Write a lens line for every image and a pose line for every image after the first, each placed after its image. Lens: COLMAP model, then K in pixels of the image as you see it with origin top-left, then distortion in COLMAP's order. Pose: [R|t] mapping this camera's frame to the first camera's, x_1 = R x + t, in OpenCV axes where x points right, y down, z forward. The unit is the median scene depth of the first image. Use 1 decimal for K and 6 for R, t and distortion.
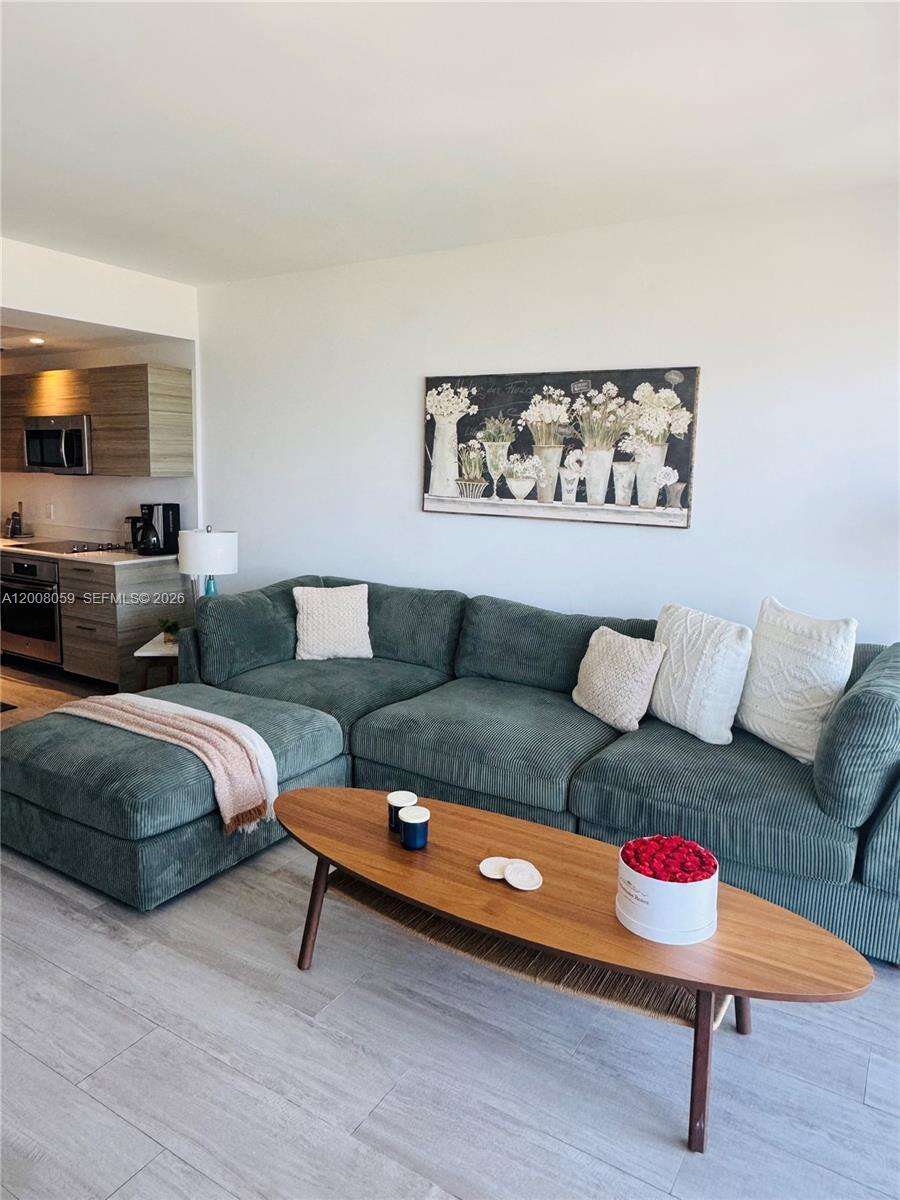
lens RADIAL K [[779.8, 0, 450.2], [0, 779.8, 589.1], [0, 0, 1]] dist [-0.000558, -0.002516]
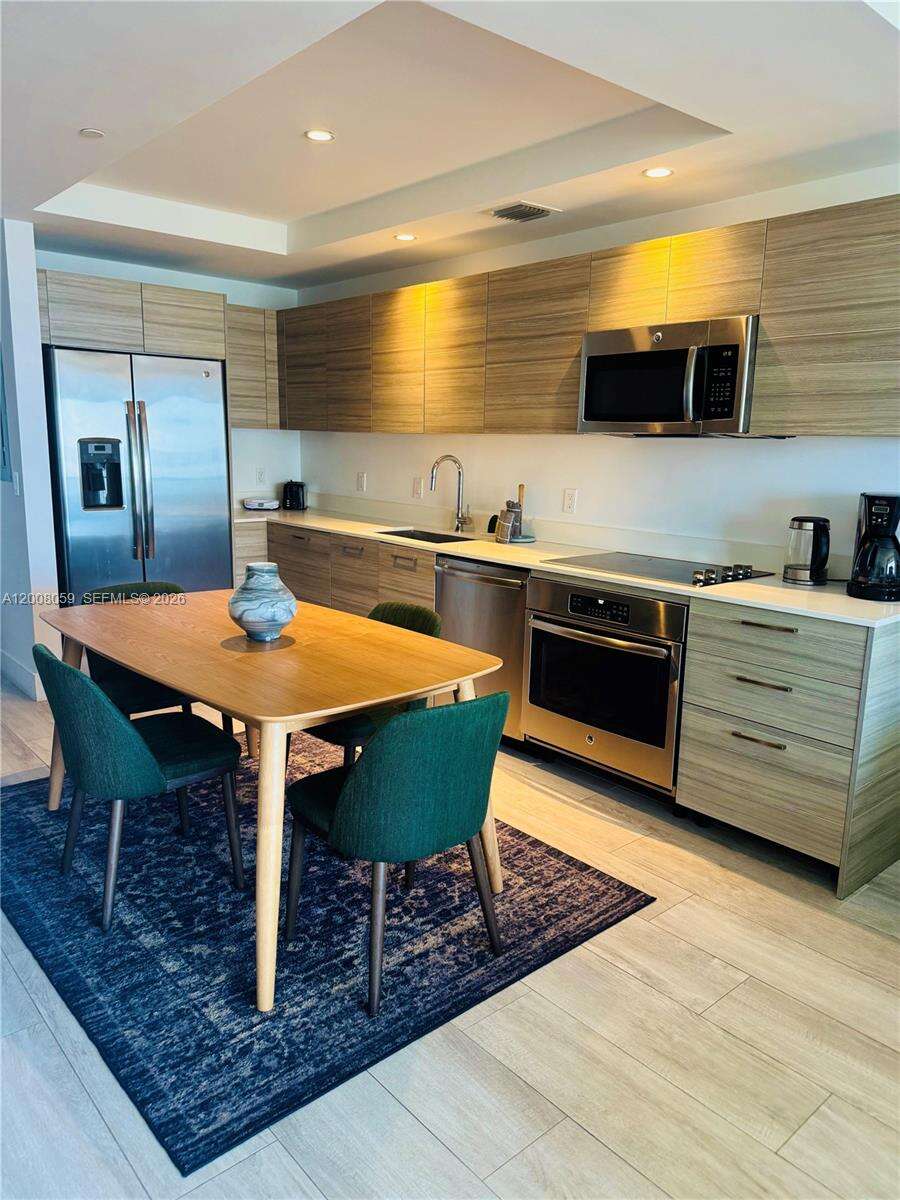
lens RADIAL K [[832.3, 0, 451.0], [0, 832.3, 610.5], [0, 0, 1]] dist [0.011190, -0.021761]
pose [[0.949430, 0.049828, -0.309999, -0.474886], [-0.036670, 0.998168, 0.048132, -0.050224], [0.311829, -0.034331, 0.949518, 0.413585]]
